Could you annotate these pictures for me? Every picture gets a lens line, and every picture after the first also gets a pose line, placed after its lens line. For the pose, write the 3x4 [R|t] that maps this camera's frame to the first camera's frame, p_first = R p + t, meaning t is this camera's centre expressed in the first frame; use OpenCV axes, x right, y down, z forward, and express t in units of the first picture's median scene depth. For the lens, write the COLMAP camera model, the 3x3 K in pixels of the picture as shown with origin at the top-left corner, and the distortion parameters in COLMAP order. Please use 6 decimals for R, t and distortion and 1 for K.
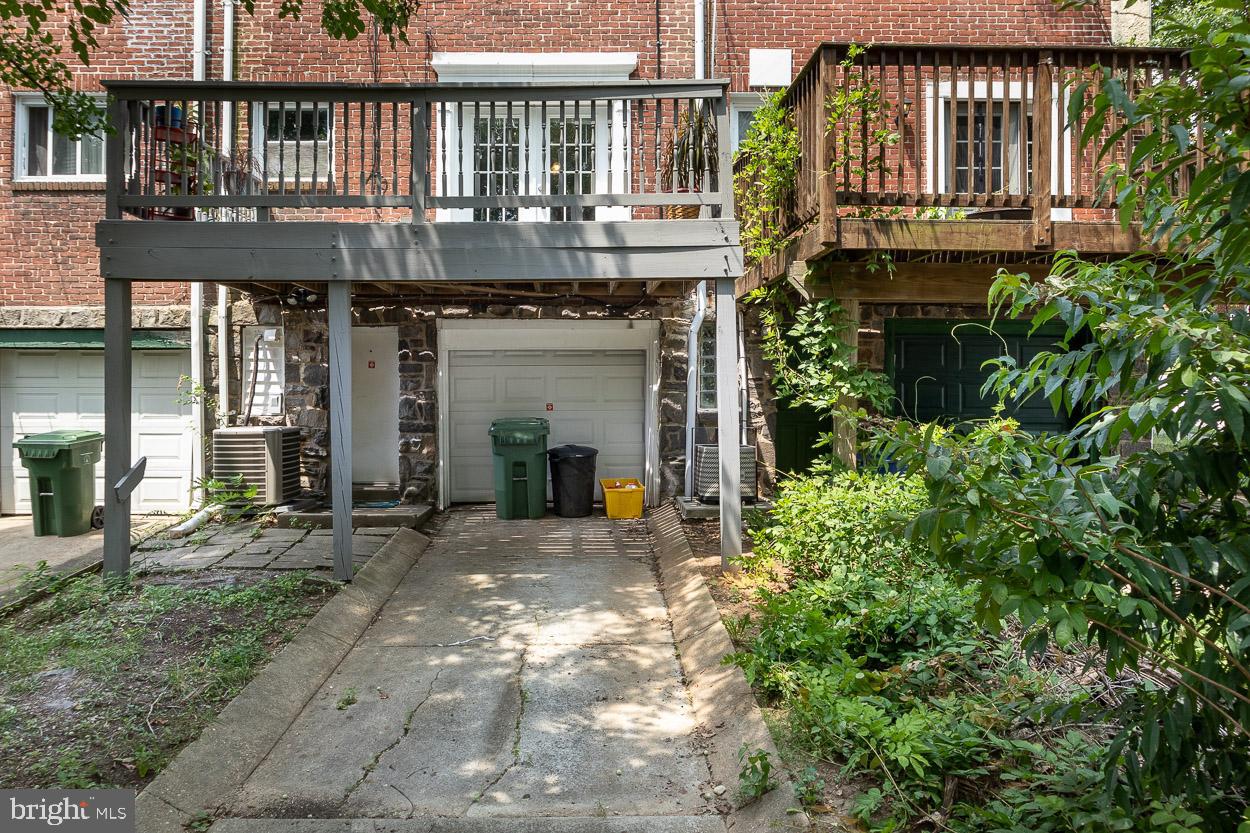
lens RADIAL K [[865.2, 0, 569.0], [0, 865.2, 394.0], [0, 0, 1]] dist [-0.002537, 0.001109]
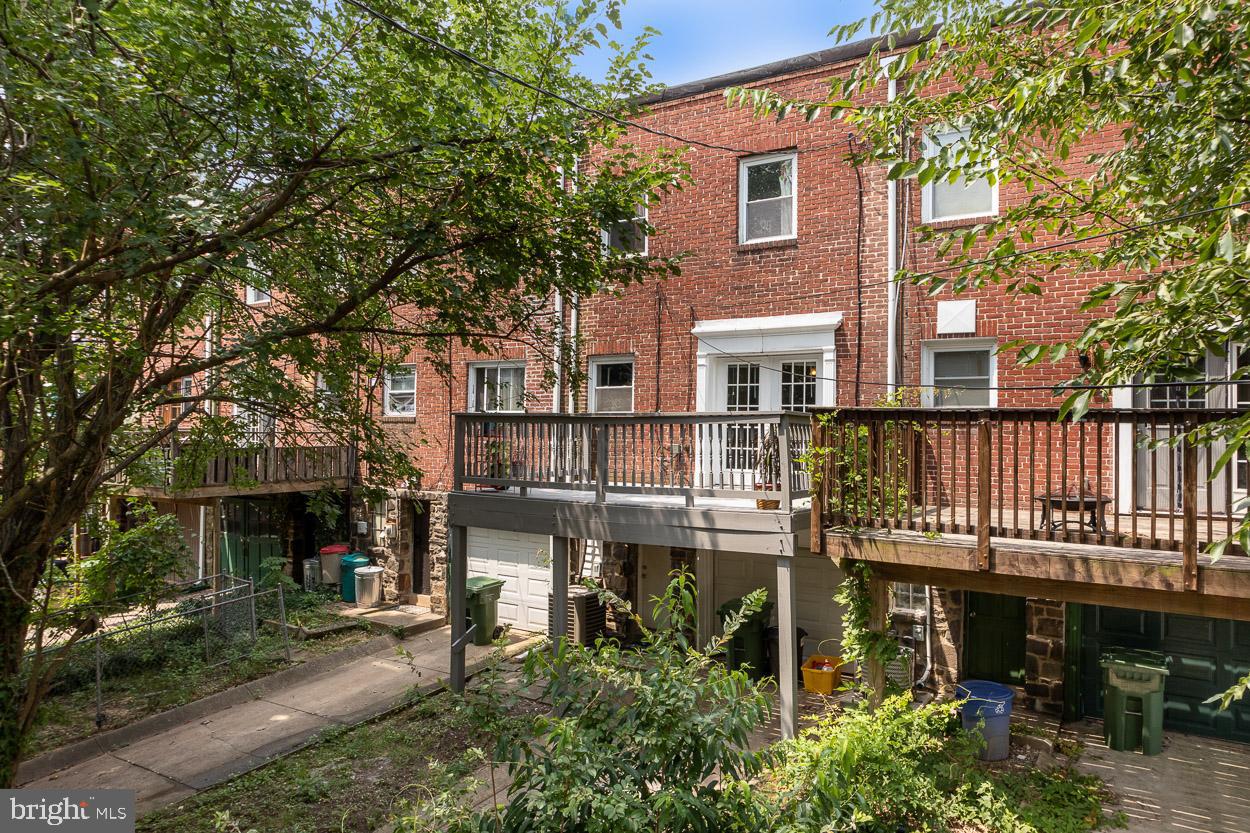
lens RADIAL K [[865.4, 0, 625.0], [0, 865.4, 416.5], [0, 0, 1]] dist [0.000676, 0.000068]
pose [[0.832892, 0.003957, -0.553422, 0.505436], [-0.009035, 0.999938, -0.006449, -0.236480], [0.553362, 0.010371, 0.832876, -0.192741]]
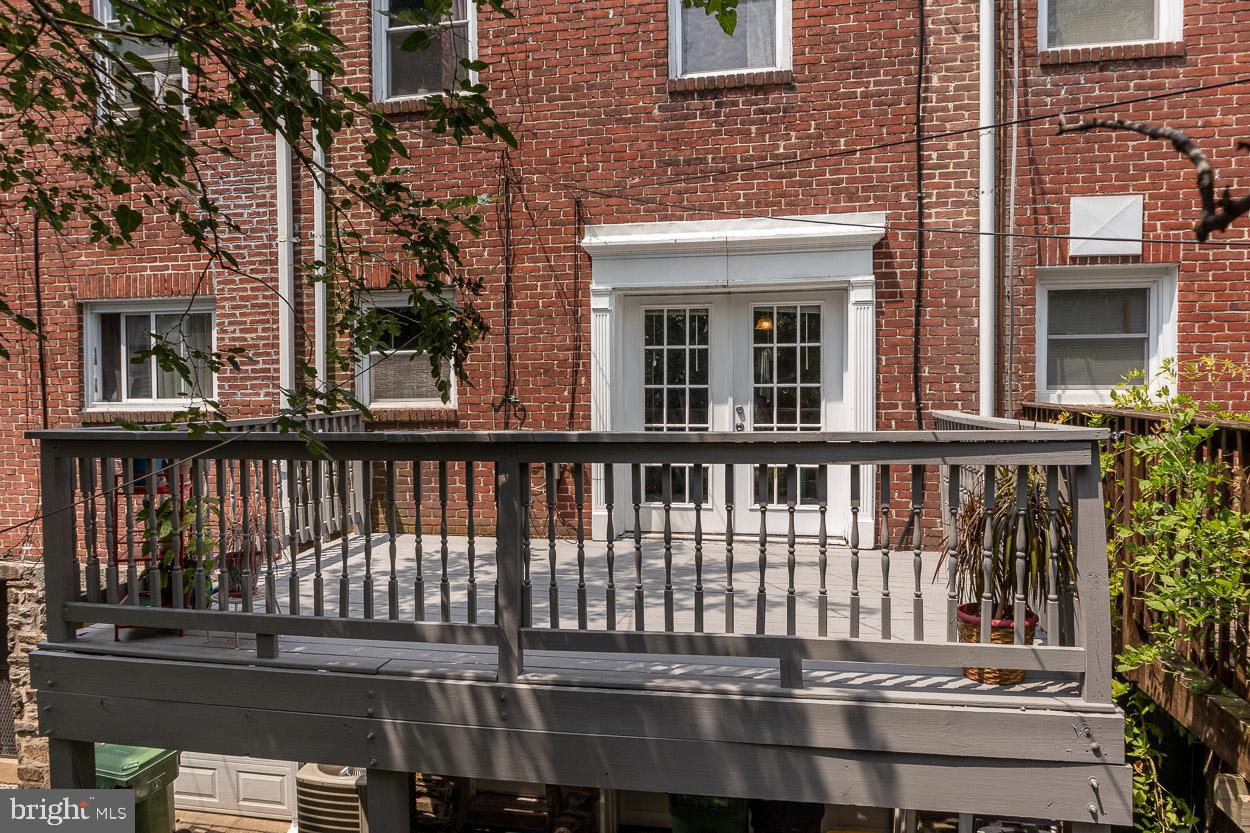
lens RADIAL K [[833.5, 0, 621.4], [0, 833.5, 409.8], [0, 0, 1]] dist [-0.008113, -0.000577]
pose [[0.980722, -0.000516, -0.195407, 0.004855], [0.009467, 0.998948, 0.044875, -0.275787], [0.195178, -0.045860, 0.979695, 0.333464]]
